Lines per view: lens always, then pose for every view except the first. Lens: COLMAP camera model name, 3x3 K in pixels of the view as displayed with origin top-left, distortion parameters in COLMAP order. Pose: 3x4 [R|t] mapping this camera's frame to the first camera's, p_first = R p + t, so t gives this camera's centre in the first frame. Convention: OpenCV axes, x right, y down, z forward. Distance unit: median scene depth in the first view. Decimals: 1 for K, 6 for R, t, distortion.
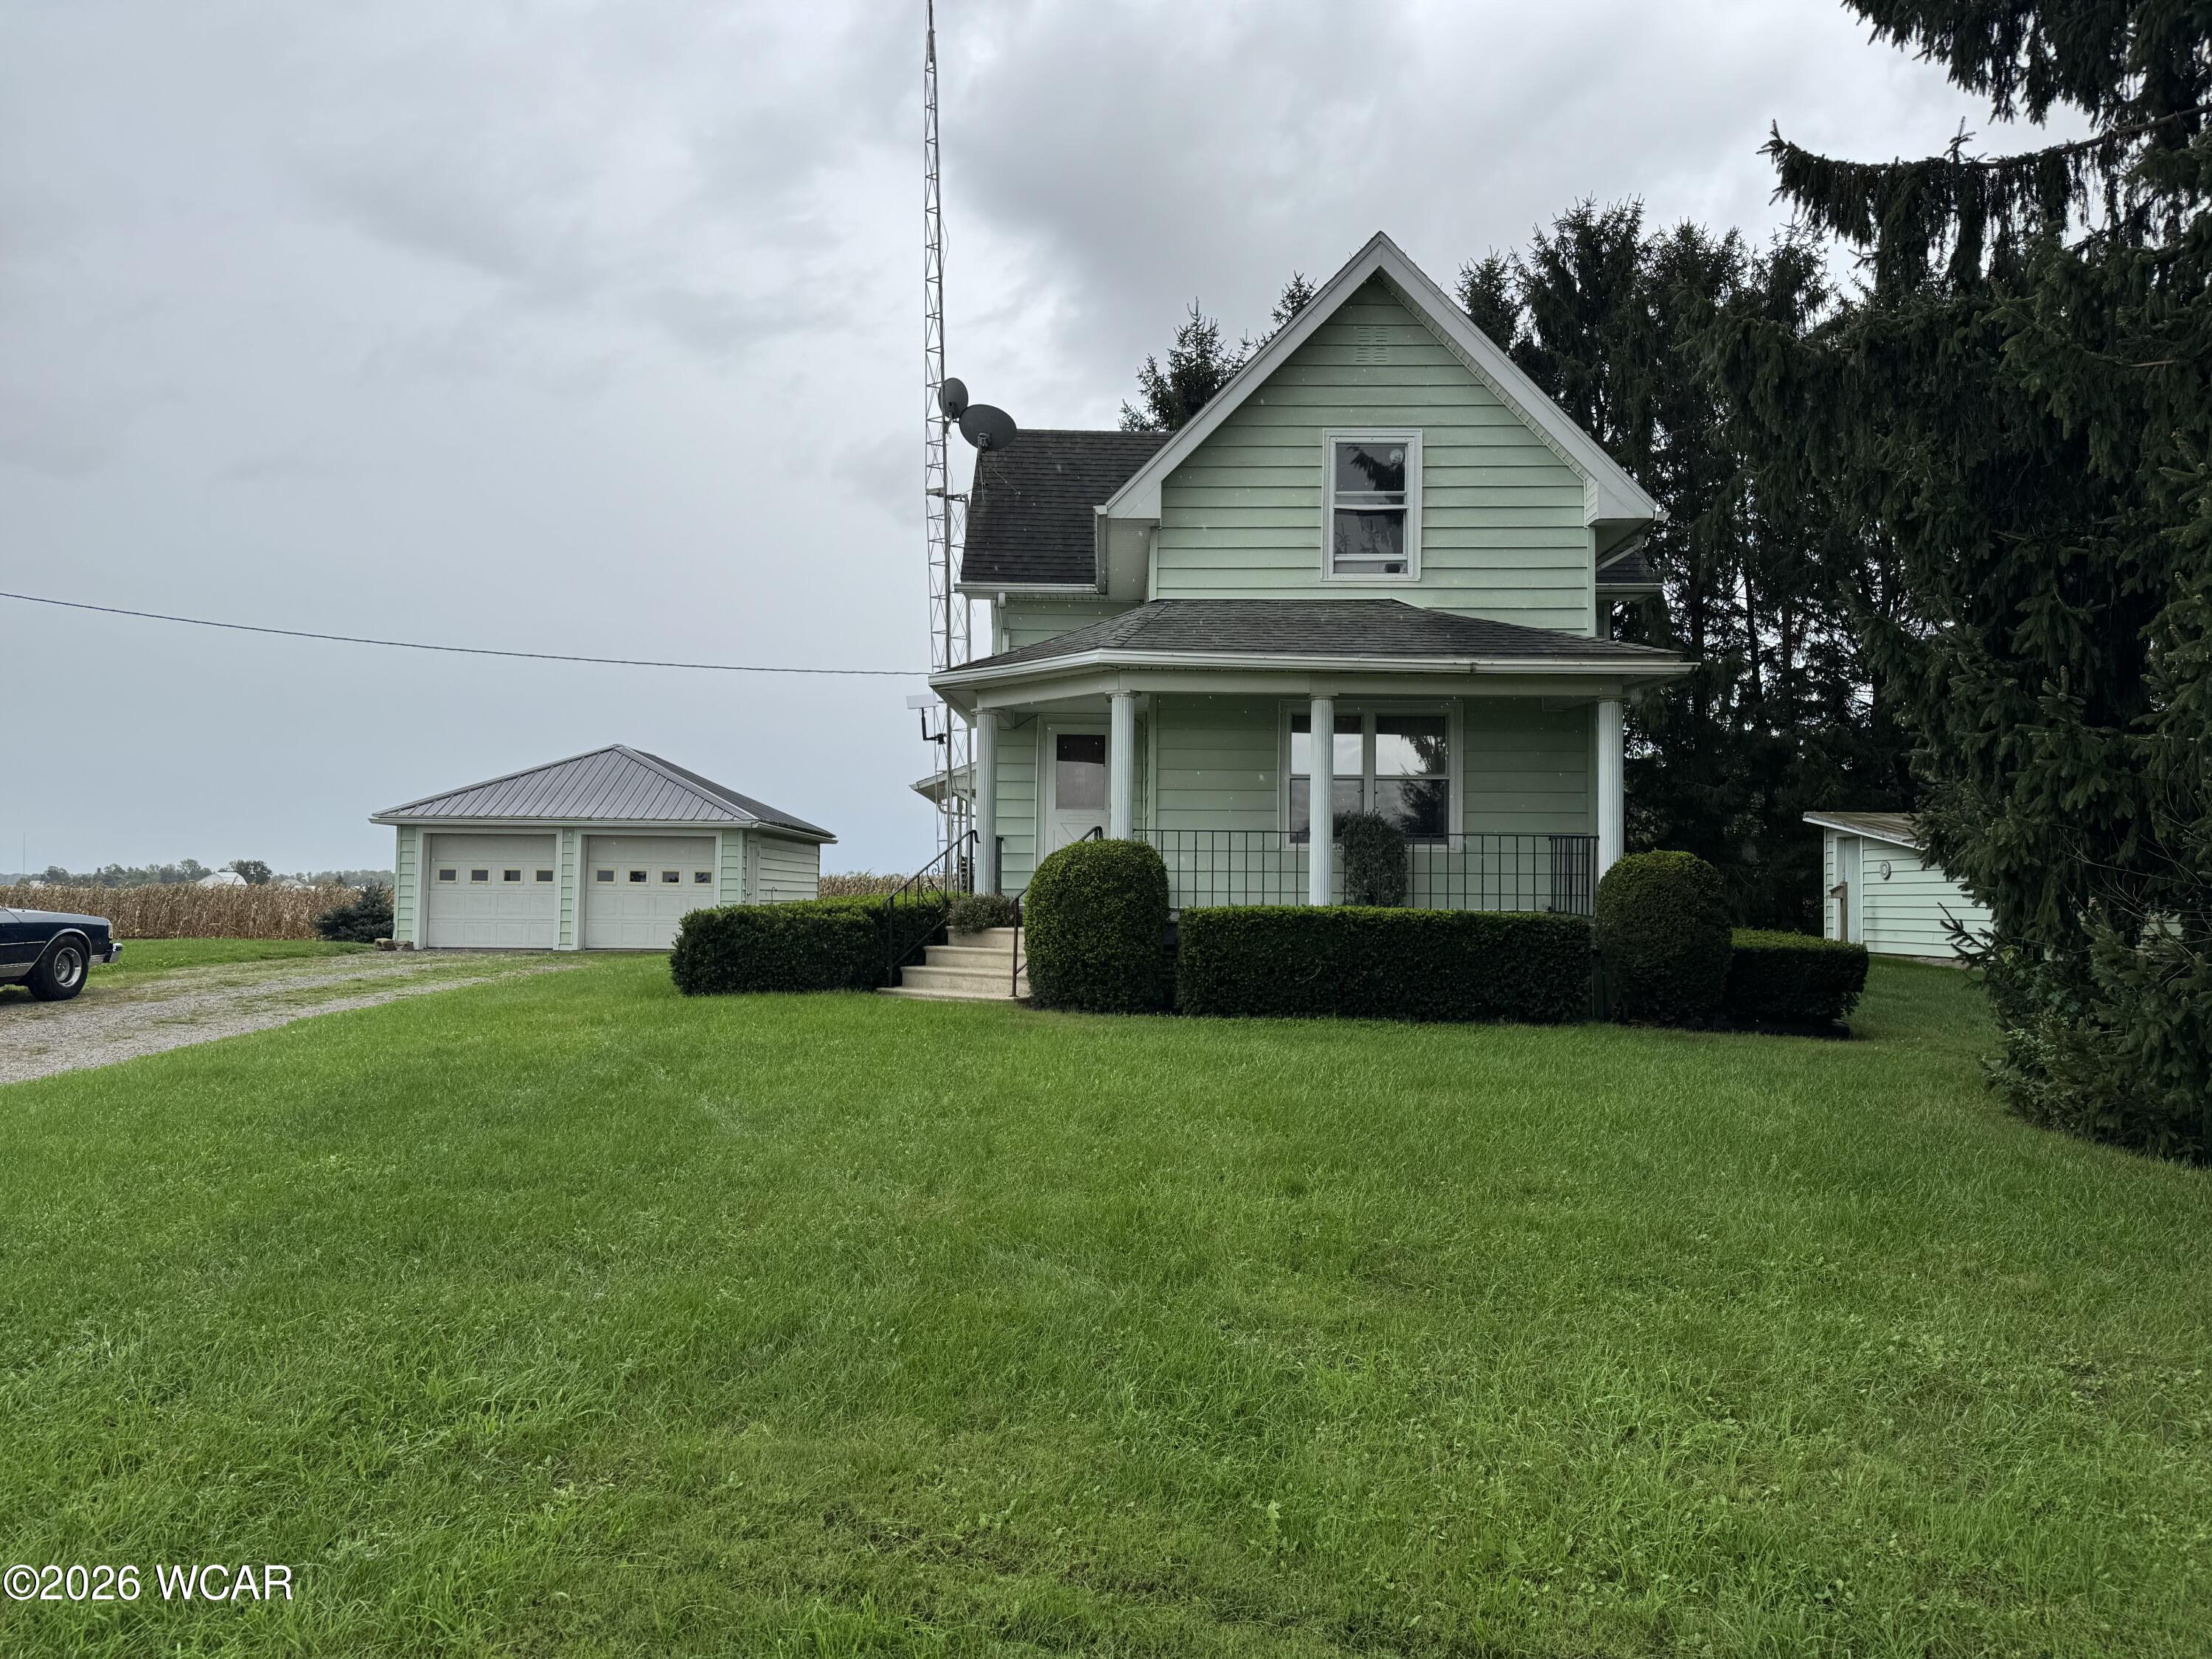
lens RADIAL K [[1556.4, 0, 1105.0], [0, 1556.4, 822.2], [0, 0, 1]] dist [-0.008944, -0.004267]
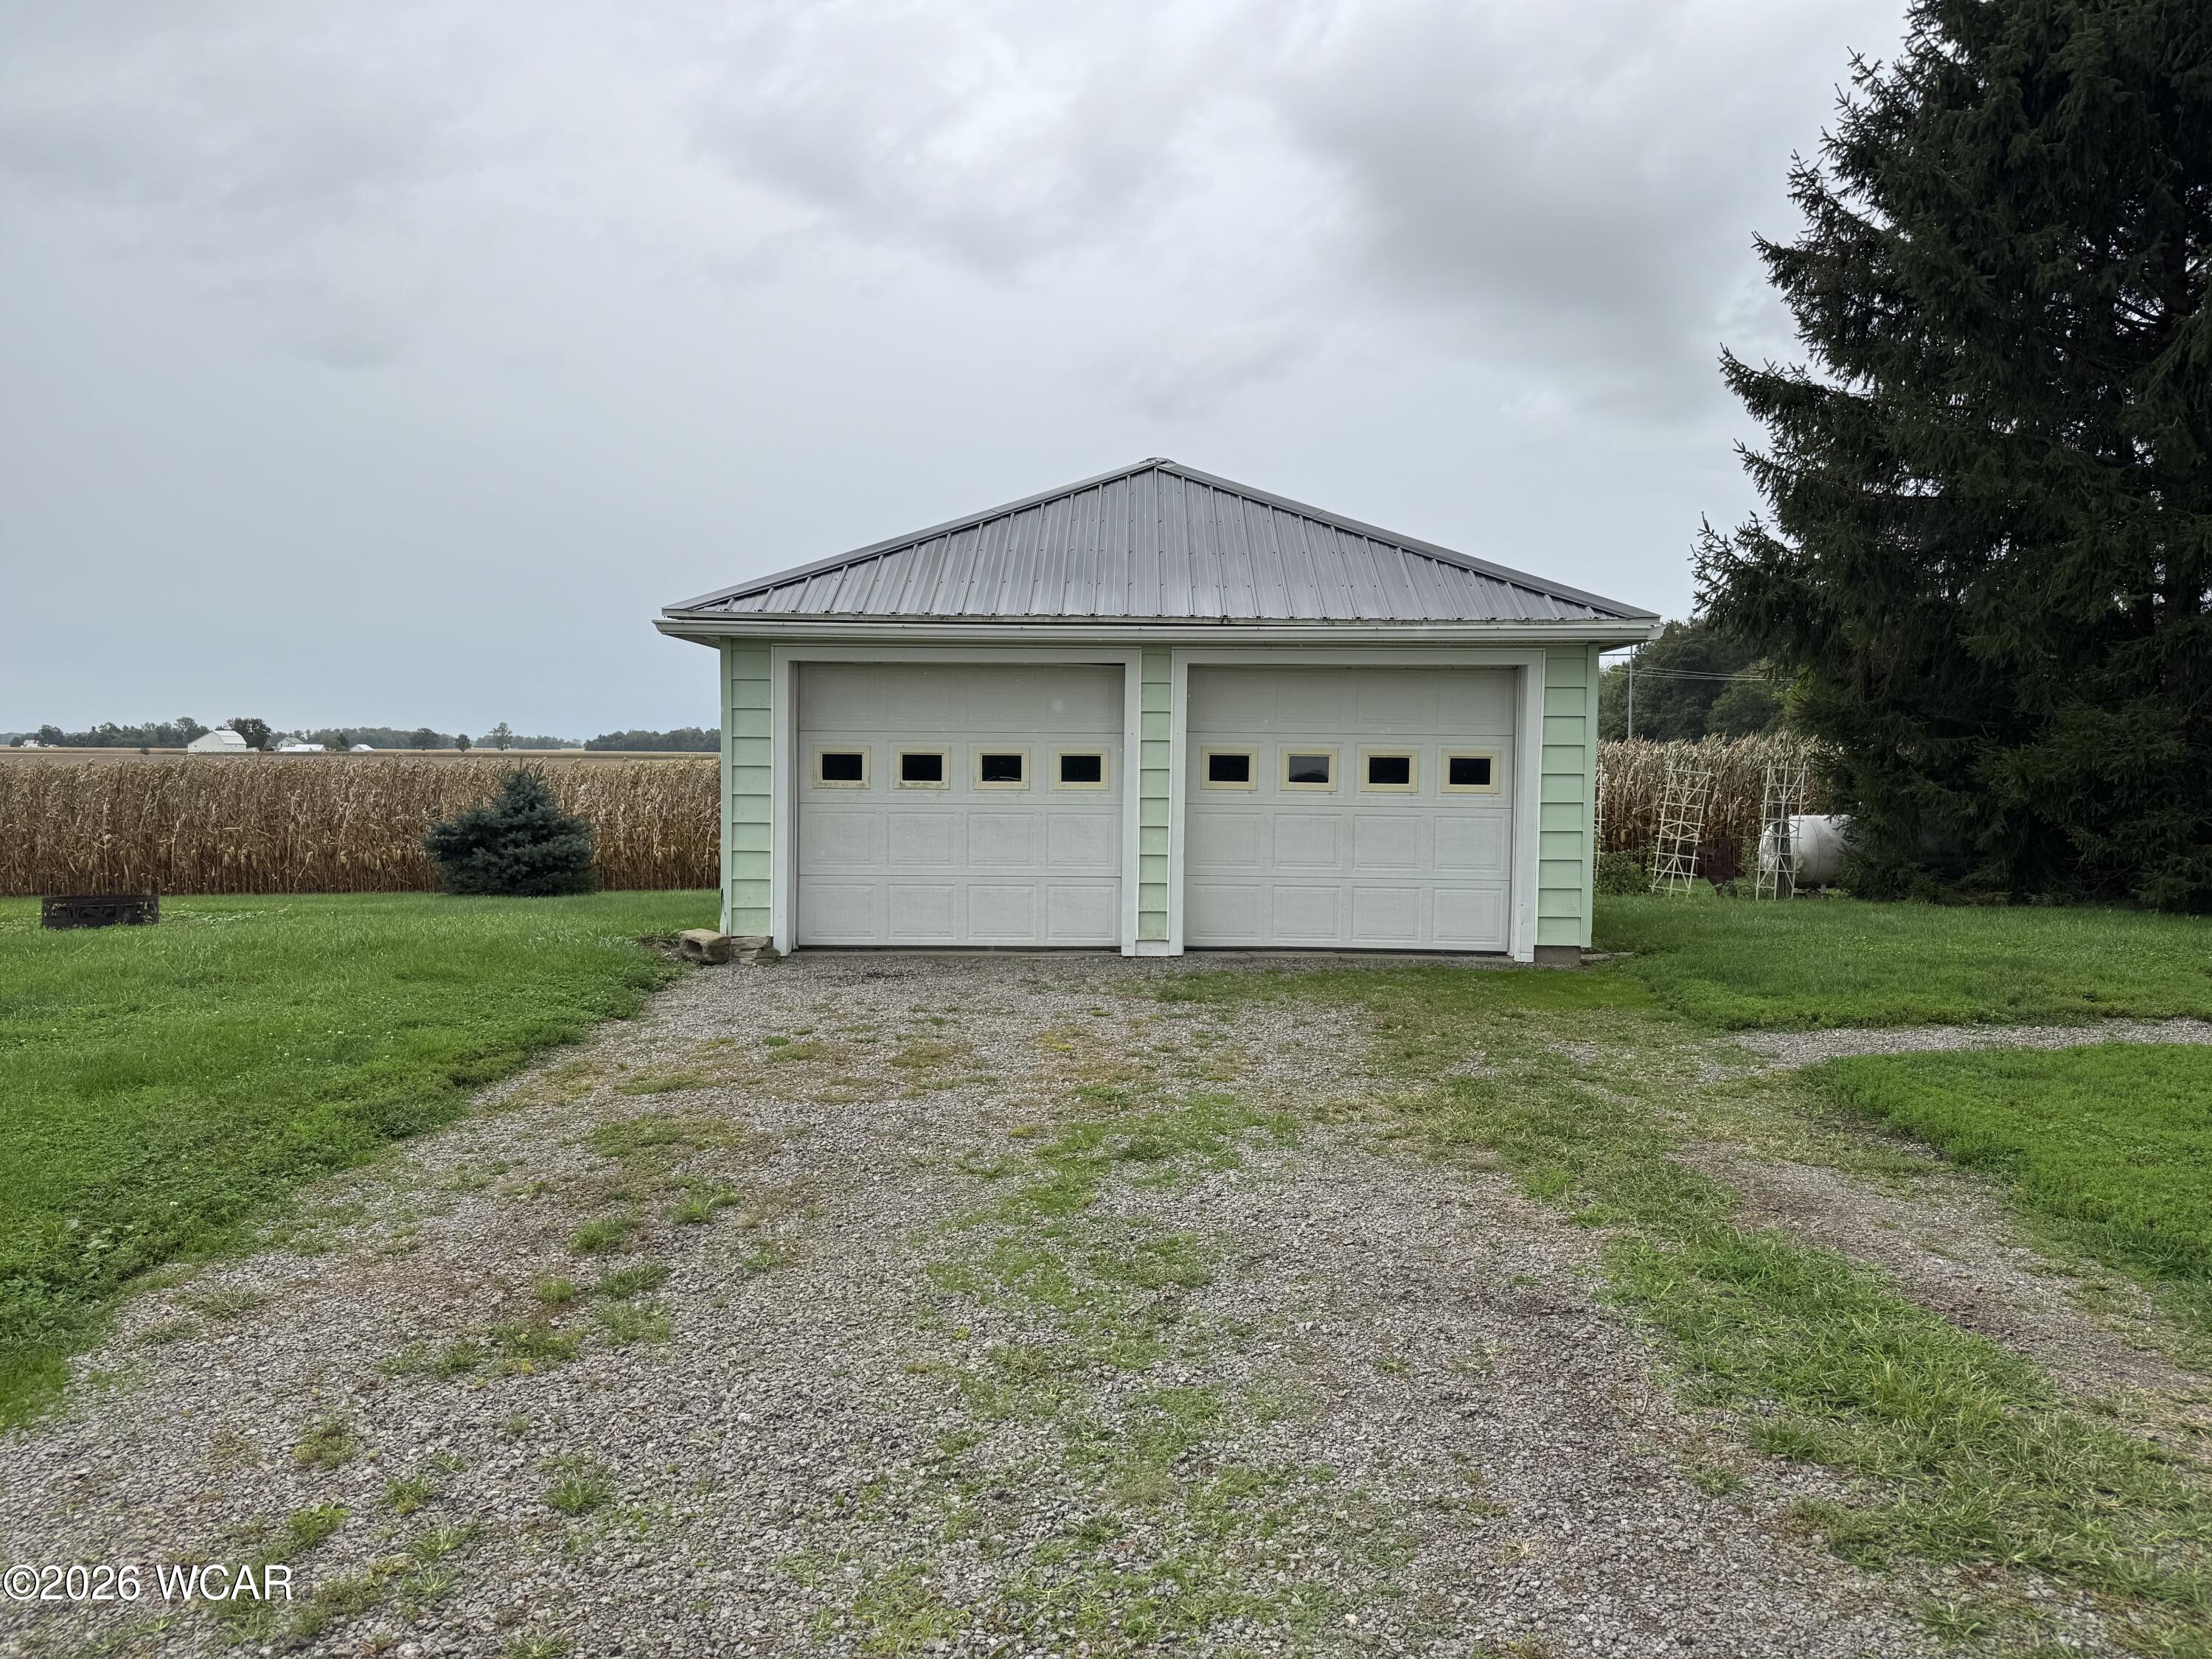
lens RADIAL K [[1556.4, 0, 1110.1], [0, 1556.4, 832.1], [0, 0, 1]] dist [-0.008944, -0.004267]
pose [[0.999988, -0.003644, 0.003304, -0.355896], [0.003296, 0.995013, 0.099694, 0.011120], [-0.003651, -0.099682, 0.995013, 0.601831]]
